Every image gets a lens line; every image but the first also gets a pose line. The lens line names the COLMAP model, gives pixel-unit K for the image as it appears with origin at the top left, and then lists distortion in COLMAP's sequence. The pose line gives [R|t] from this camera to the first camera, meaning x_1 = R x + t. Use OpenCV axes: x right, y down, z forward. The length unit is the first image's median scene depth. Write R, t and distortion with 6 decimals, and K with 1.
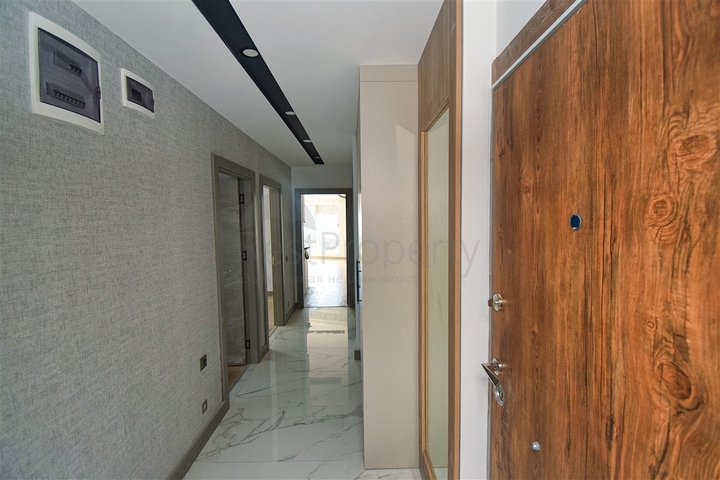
lens RADIAL K [[319.0, 0, 361.3], [0, 319.0, 238.9], [0, 0, 1]] dist [0.019301, -0.020349]
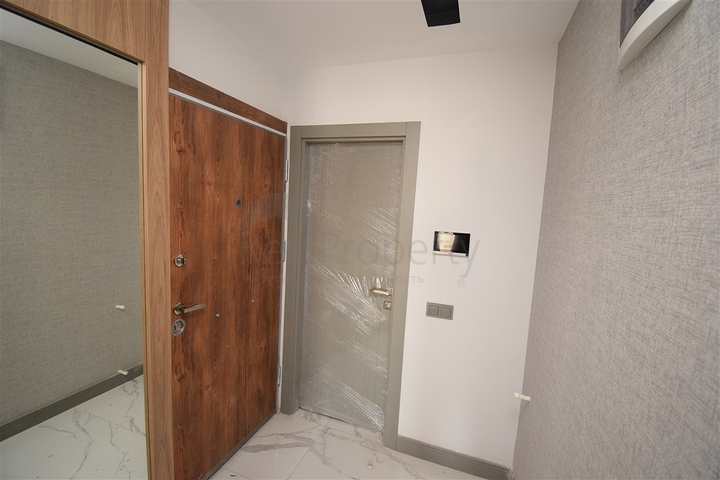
lens RADIAL K [[319.0, 0, 361.3], [0, 319.0, 238.9], [0, 0, 1]] dist [0.019301, -0.020349]
pose [[0.532315, -0.026516, 0.846131, -0.966013], [-0.019968, 0.998838, 0.043865, 0.104517], [-0.846311, -0.040246, 0.531167, -1.196387]]
